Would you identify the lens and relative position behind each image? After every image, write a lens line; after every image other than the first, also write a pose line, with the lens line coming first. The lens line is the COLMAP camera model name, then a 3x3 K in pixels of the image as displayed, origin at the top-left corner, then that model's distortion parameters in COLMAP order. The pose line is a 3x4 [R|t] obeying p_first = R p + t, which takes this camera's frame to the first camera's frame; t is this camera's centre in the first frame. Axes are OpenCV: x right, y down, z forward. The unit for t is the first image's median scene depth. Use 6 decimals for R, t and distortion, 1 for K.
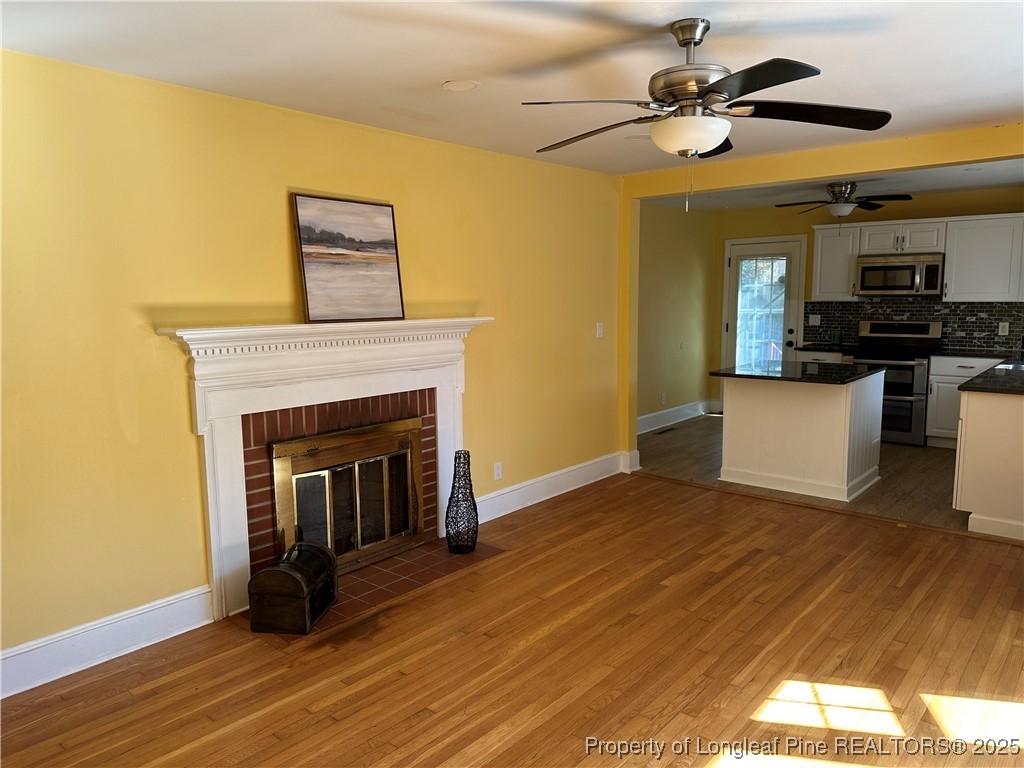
lens RADIAL K [[720.1, 0, 512.0], [0, 720.1, 384.0], [0, 0, 1]] dist [-0.006916, -0.003590]
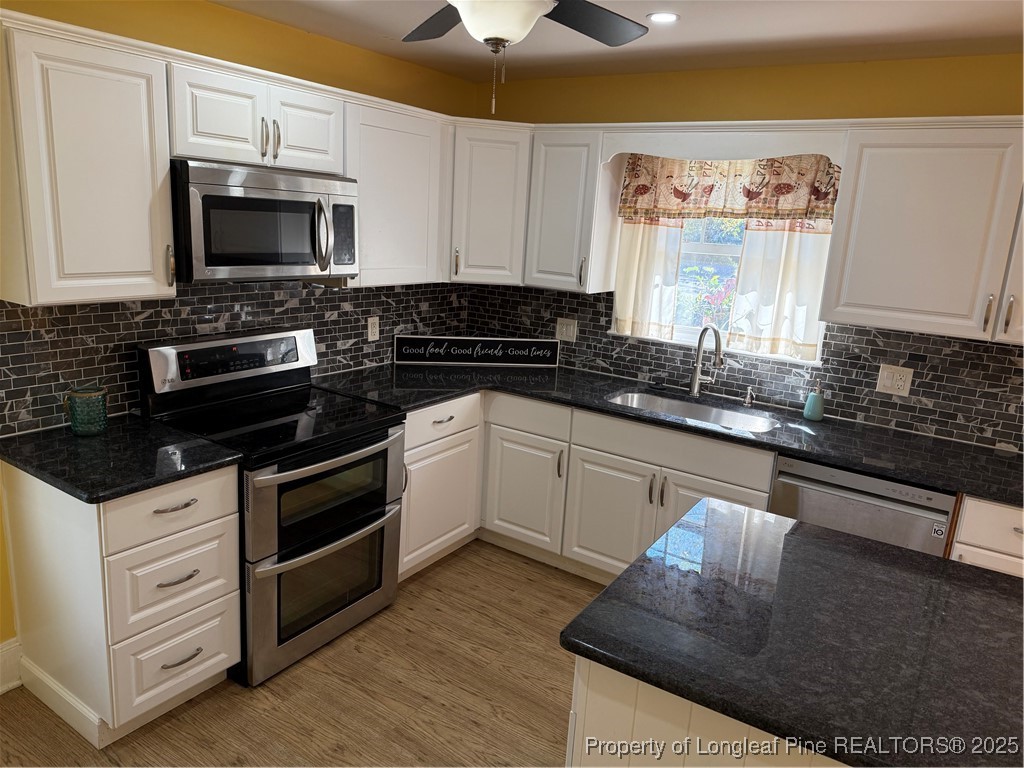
lens RADIAL K [[702.8, 0, 512.0], [0, 702.8, 384.0], [0, 0, 1]] dist [-0.004439, 0.000163]
pose [[-0.136138, -0.226113, 0.964541, 0.148049], [0.062016, 0.969751, 0.236087, -0.154417], [-0.988747, 0.091957, -0.117997, 0.955981]]
